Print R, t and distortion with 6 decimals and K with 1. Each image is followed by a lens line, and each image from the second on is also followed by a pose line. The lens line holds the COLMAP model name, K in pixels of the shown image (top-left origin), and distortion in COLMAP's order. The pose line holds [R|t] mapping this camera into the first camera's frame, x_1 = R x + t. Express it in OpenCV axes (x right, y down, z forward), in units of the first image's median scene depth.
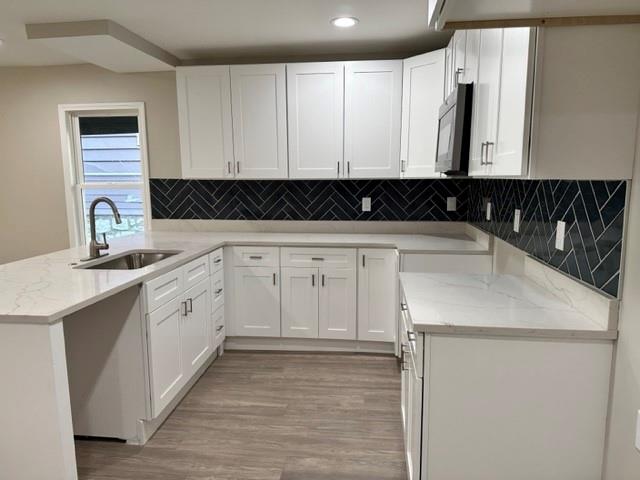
lens RADIAL K [[448.4, 0, 320.1], [0, 448.4, 237.8], [0, 0, 1]] dist [0.047260, -0.042198]
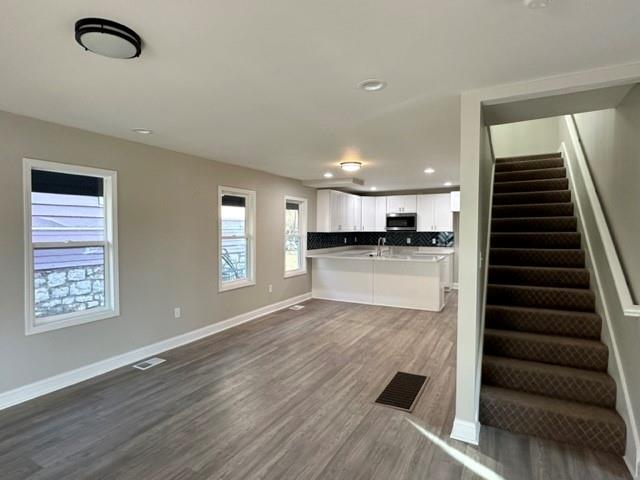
lens RADIAL K [[356.5, 0, 314.7], [0, 356.5, 239.7], [0, 0, 1]] dist [-0.002839, -0.000447]
pose [[0.374858, -0.018345, 0.926901, -2.304106], [0.126078, 0.991524, -0.031364, -0.036371], [-0.918469, 0.128618, 0.373993, 0.357480]]
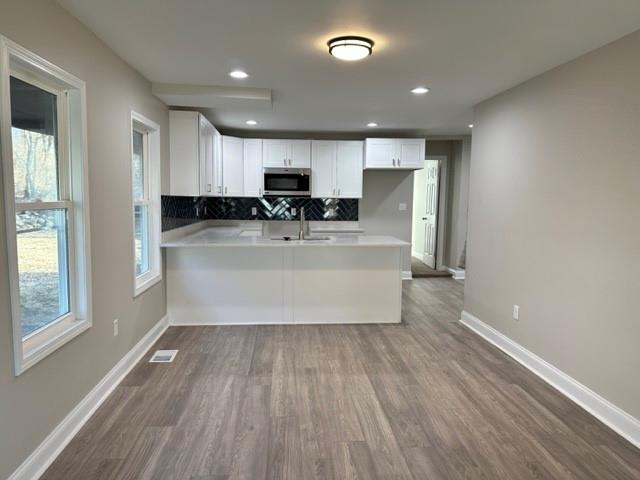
lens RADIAL K [[448.4, 0, 323.2], [0, 448.4, 241.9], [0, 0, 1]] dist [0.047260, -0.042198]
pose [[-0.203957, -0.089214, 0.974906, -1.757651], [0.124126, 0.985446, 0.116146, -0.110672], [-0.971079, 0.144700, -0.189915, 0.971830]]
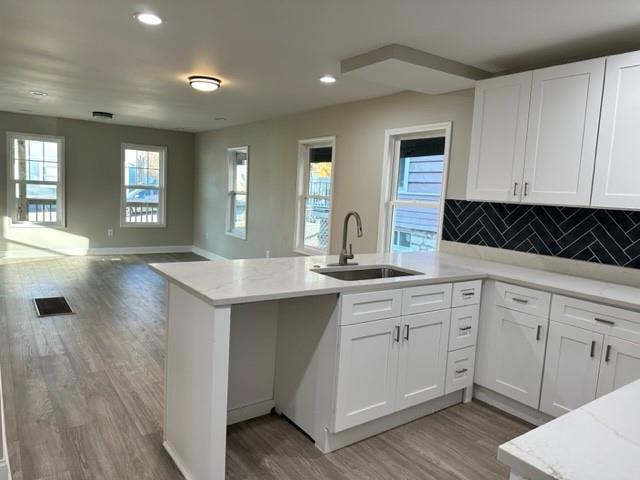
lens RADIAL K [[448.4, 0, 320.7], [0, 448.4, 241.6], [0, 0, 1]] dist [0.047260, -0.042198]
pose [[0.674602, 0.121959, -0.728037, 0.185686], [-0.156671, 0.987443, 0.020243, -0.019503], [0.721365, 0.100406, 0.685238, 0.166969]]
